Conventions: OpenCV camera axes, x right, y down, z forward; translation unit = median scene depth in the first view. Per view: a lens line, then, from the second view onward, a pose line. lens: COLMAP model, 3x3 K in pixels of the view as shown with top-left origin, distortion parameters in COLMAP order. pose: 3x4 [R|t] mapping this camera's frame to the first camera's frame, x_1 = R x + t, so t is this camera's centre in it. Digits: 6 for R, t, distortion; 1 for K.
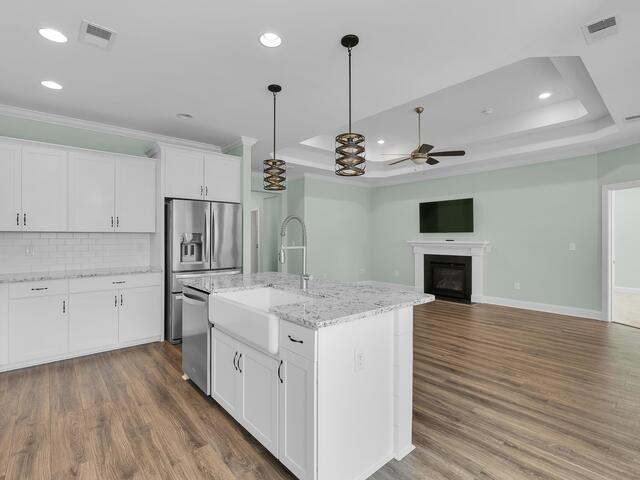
lens RADIAL K [[312.7, 0, 320.0], [0, 312.7, 240.0], [0, 0, 1]] dist [-0.005341, -0.001010]
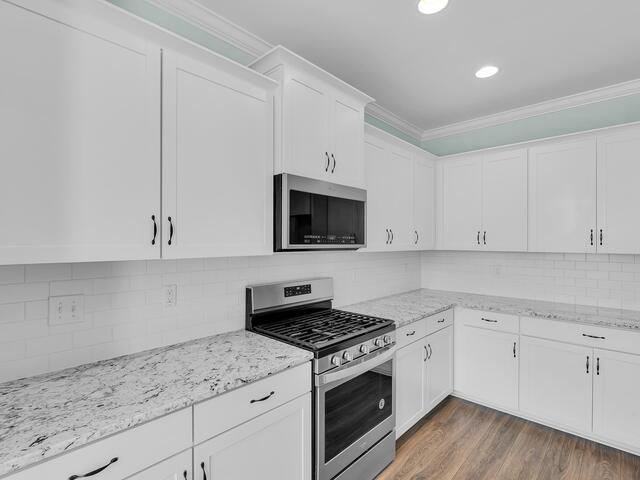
lens RADIAL K [[321.6, 0, 320.0], [0, 321.6, 240.0], [0, 0, 1]] dist [-0.003314, -0.001069]
pose [[0.102031, -0.001866, -0.994779, -0.064908], [-0.013029, 0.999910, -0.003212, -0.044715], [0.994696, 0.013288, 0.101997, 0.381850]]
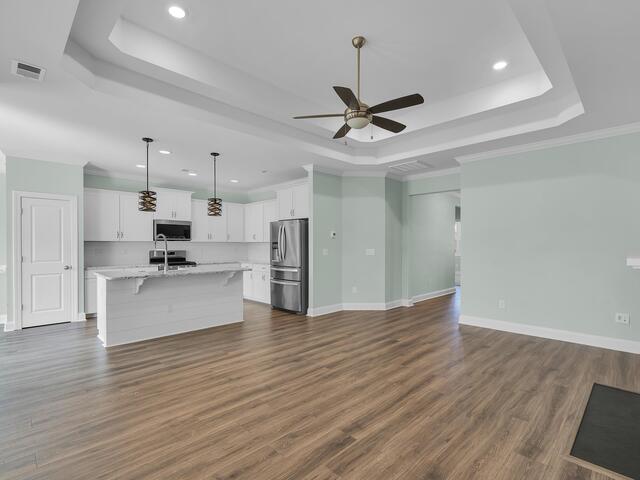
lens RADIAL K [[315.7, 0, 321.2], [0, 315.7, 246.0], [0, 0, 1]] dist [-0.009213, 0.000870]
pose [[0.074889, 0.003371, -0.997186, 1.279377], [-0.006985, 0.999972, 0.002856, -0.007777], [0.997167, 0.006751, 0.074911, 1.172565]]
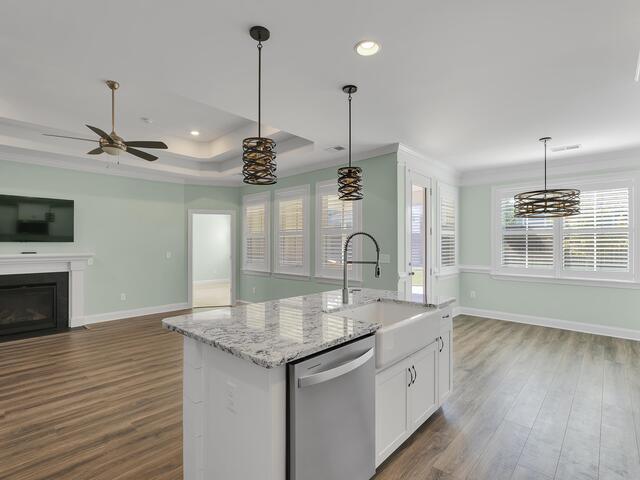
lens RADIAL K [[315.7, 0, 321.2], [0, 315.7, 246.0], [0, 0, 1]] dist [-0.009213, 0.000870]
pose [[-0.112303, -0.004225, 0.993665, -0.683710], [0.007894, 0.999956, 0.005144, -0.022655], [-0.993643, 0.008422, -0.112265, 0.768142]]
